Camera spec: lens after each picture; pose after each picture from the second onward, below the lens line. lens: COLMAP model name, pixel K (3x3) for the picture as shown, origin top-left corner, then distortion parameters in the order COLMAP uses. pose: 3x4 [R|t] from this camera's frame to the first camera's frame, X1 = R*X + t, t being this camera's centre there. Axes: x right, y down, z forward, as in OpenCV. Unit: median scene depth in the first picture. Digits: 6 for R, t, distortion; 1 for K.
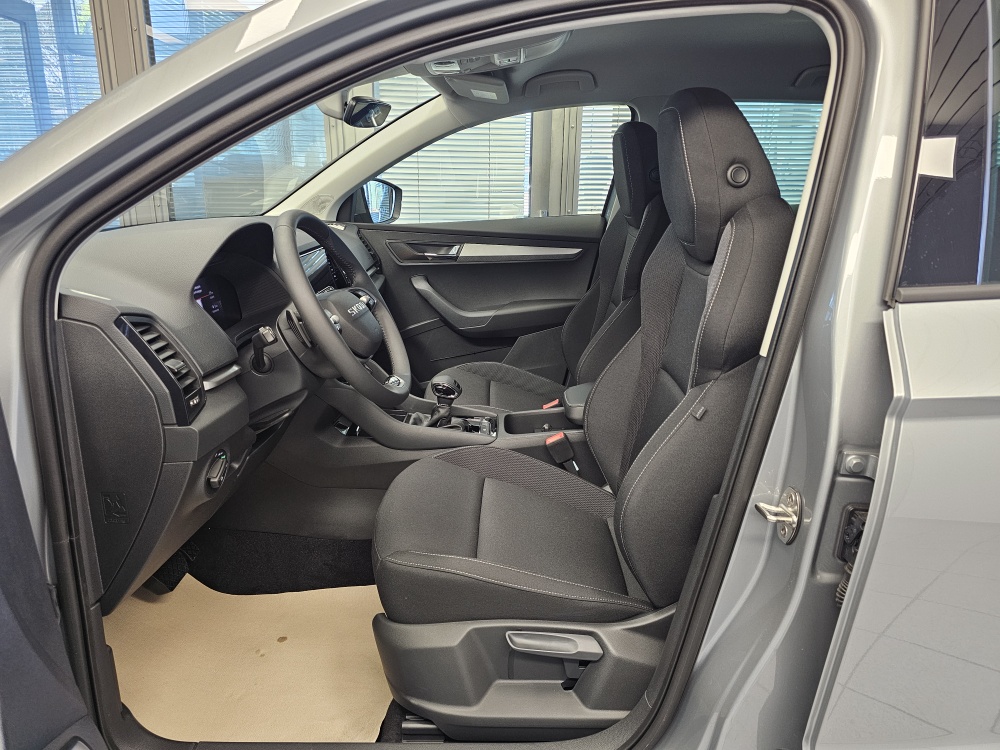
lens RADIAL K [[687.8, 0, 502.9], [0, 687.8, 366.5], [0, 0, 1]] dist [0.055963, -0.061851]
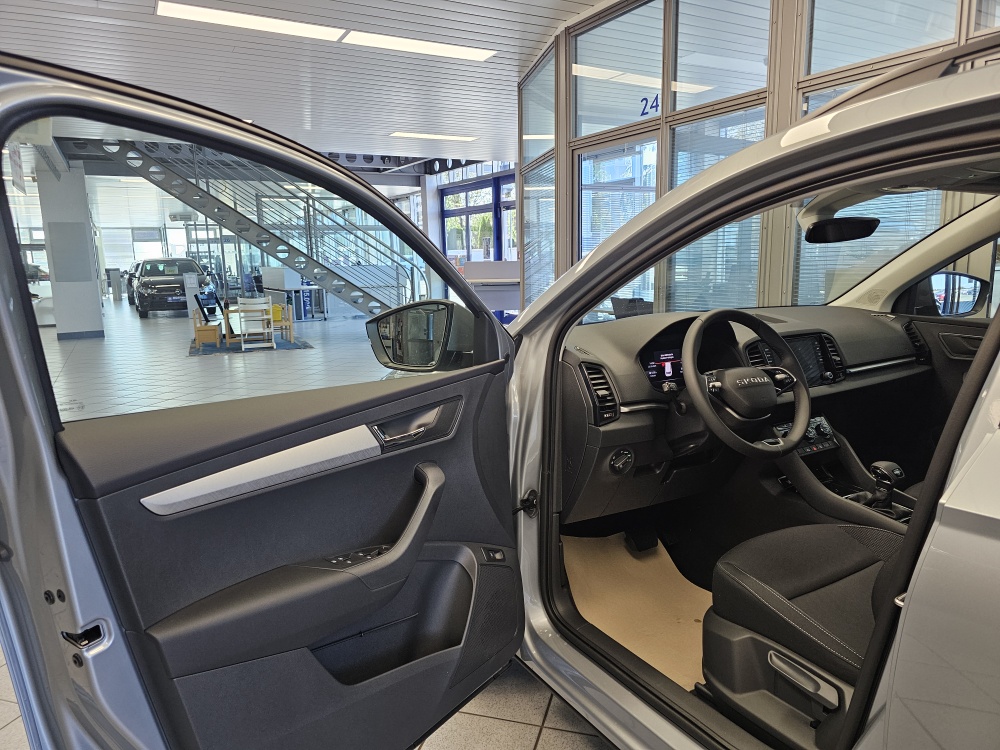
lens RADIAL K [[687.8, 0, 492.1], [0, 687.8, 372.4], [0, 0, 1]] dist [0.055963, -0.061851]
pose [[0.511045, 0.125090, -0.850403, 0.753949], [-0.203597, 0.978816, 0.021628, -0.030299], [0.835093, 0.162087, 0.525687, -0.155582]]
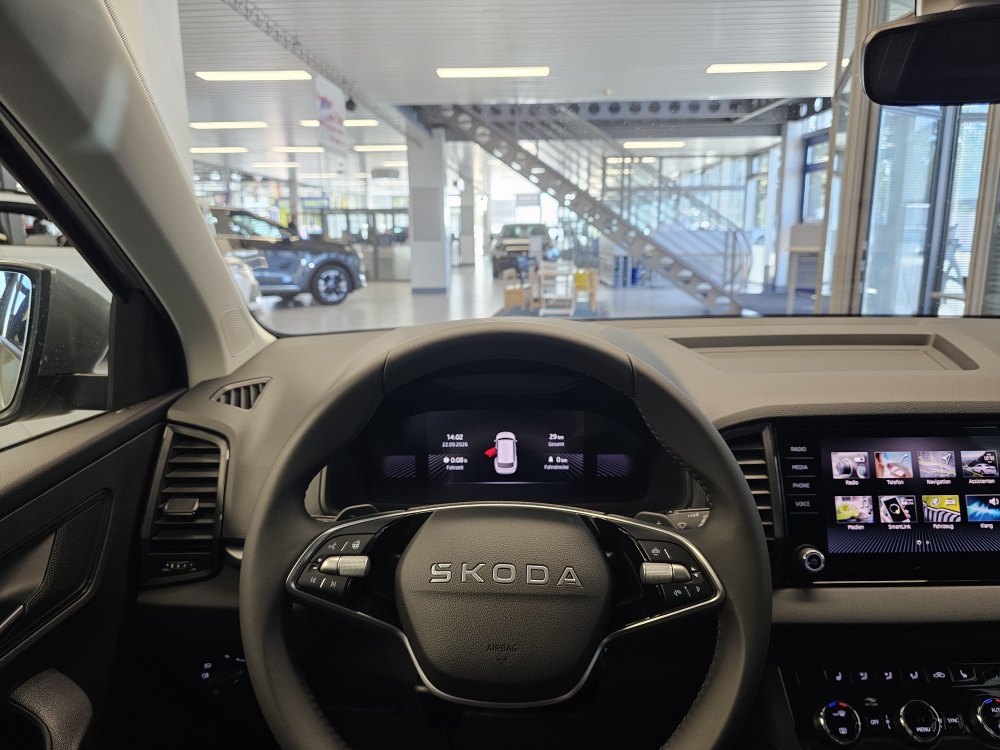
lens RADIAL K [[687.8, 0, 506.3], [0, 687.8, 369.5], [0, 0, 1]] dist [0.055963, -0.061851]
pose [[-0.003480, 0.192512, -0.981288, 0.178990], [-0.257353, 0.948069, 0.186908, -0.304812], [0.966311, 0.253188, 0.046244, 1.063309]]
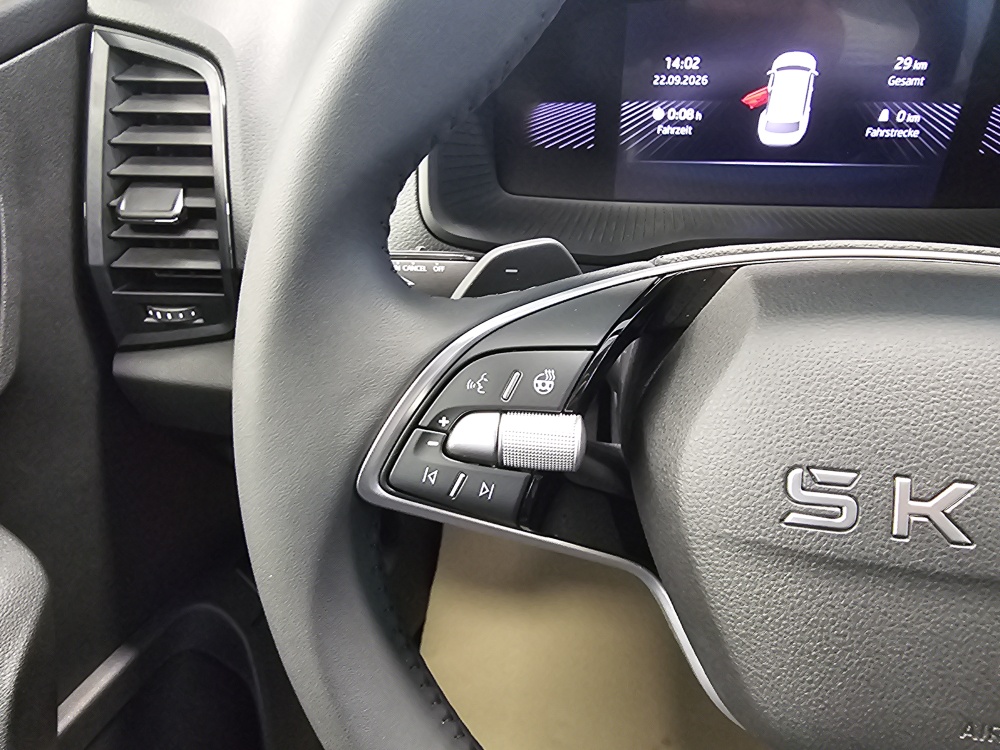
lens RADIAL K [[692.7, 0, 497.0], [0, 692.7, 366.6], [0, 0, 1]] dist [-0.006615, 0.006428]
pose [[-0.126976, 0.629147, -0.766845, -0.134135], [-0.226626, 0.734253, 0.639932, -0.181610], [0.965669, 0.255044, 0.049348, 0.997475]]
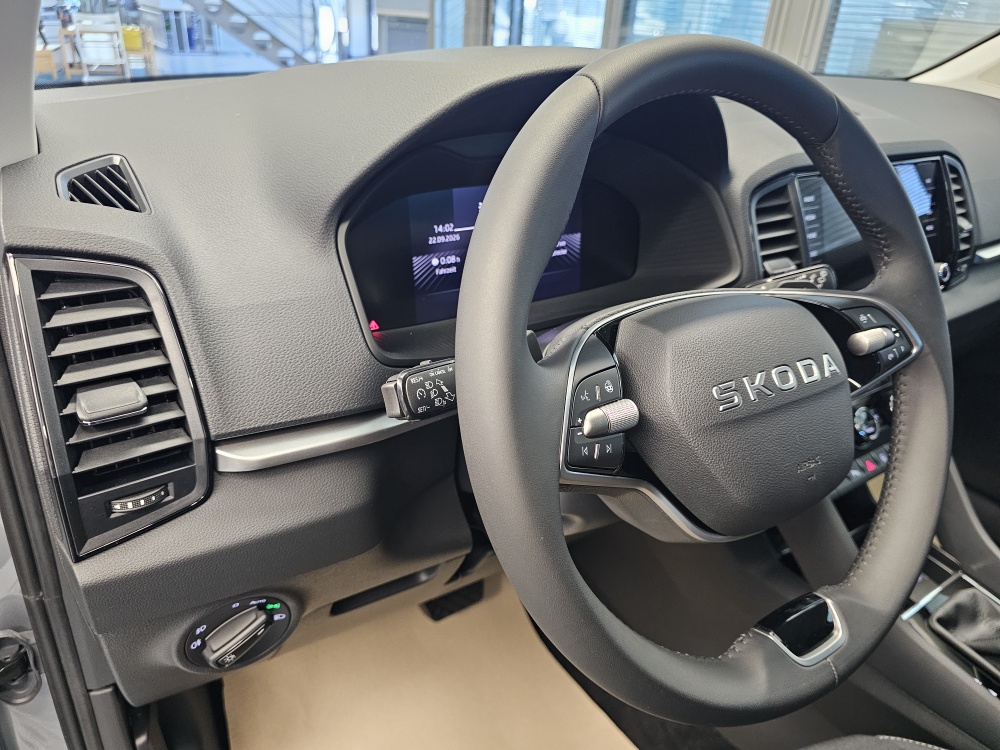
lens RADIAL K [[687.8, 0, 508.4], [0, 687.8, 368.8], [0, 0, 1]] dist [0.055963, -0.061851]
pose [[0.564240, 0.410182, -0.716508, -0.061867], [-0.277021, 0.911601, 0.303716, -0.168776], [0.777748, 0.027119, 0.627991, 0.785712]]
